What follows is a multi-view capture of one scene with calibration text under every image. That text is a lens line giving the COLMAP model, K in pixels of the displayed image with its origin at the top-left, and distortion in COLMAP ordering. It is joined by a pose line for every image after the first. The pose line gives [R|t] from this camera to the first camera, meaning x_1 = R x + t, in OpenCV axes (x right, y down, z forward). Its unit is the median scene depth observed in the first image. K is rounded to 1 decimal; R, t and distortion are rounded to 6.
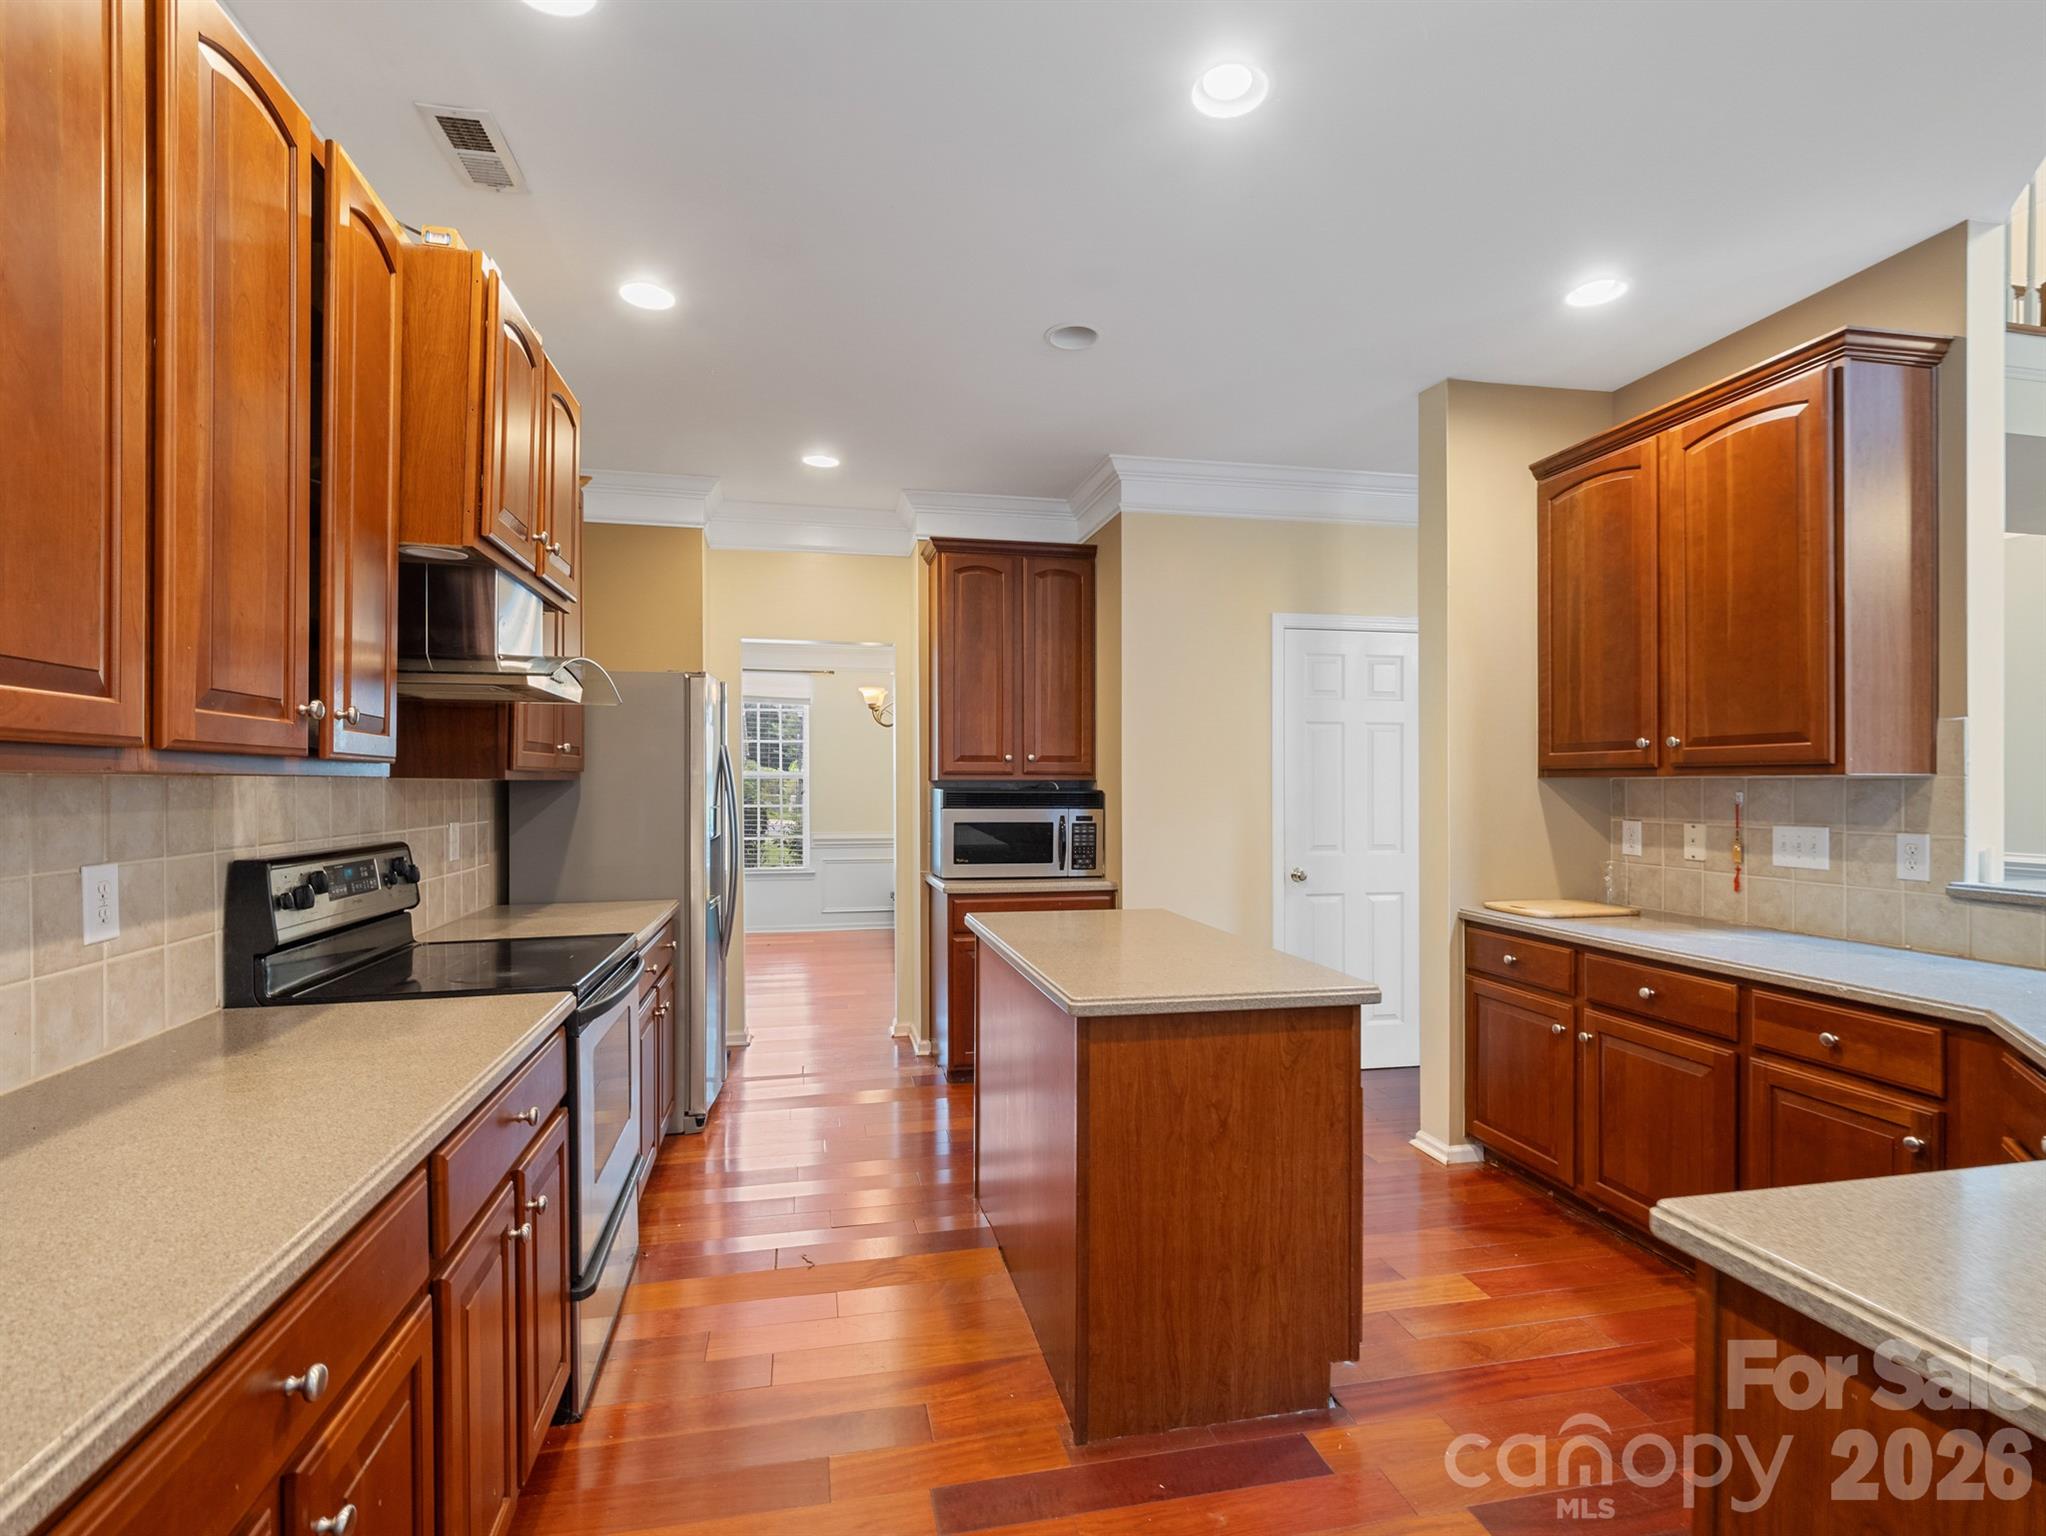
lens RADIAL K [[994.6, 0, 1018.9], [0, 994.6, 777.2], [0, 0, 1]] dist [0.005969, 0.000442]
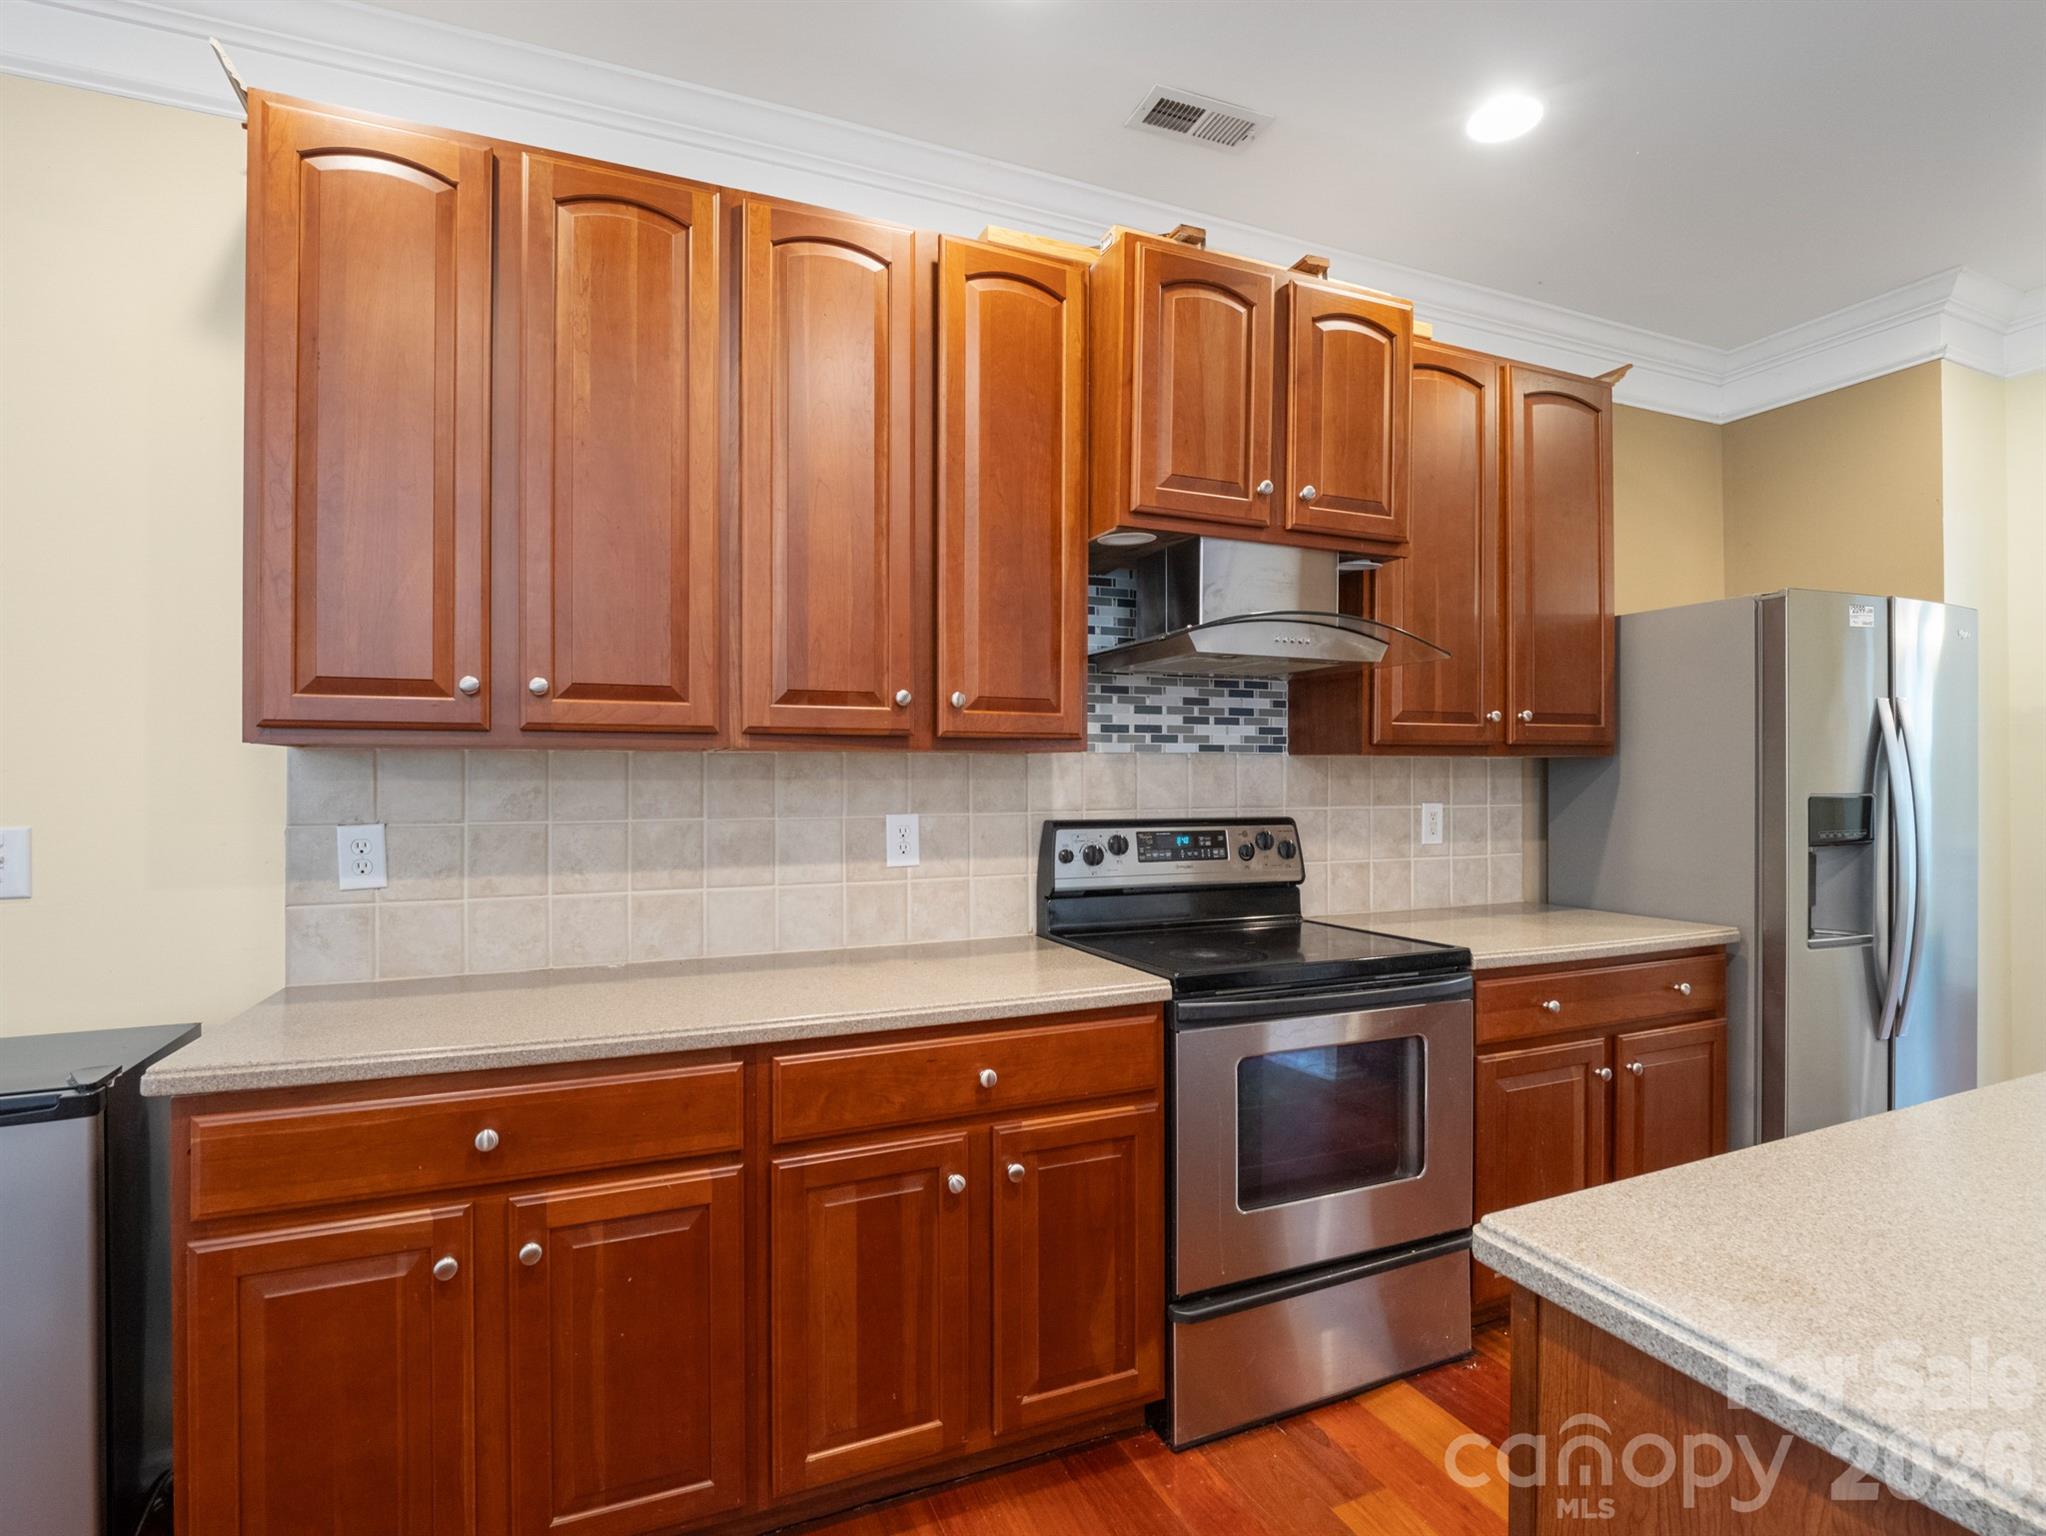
lens RADIAL K [[994.6, 0, 1014.8], [0, 994.6, 769.5], [0, 0, 1]] dist [0.005969, 0.000442]
pose [[0.195989, 0.001006, -0.980606, 0.484266], [0.006775, 0.999974, 0.002380, 0.016740], [0.980583, -0.007110, 0.195977, 0.768677]]
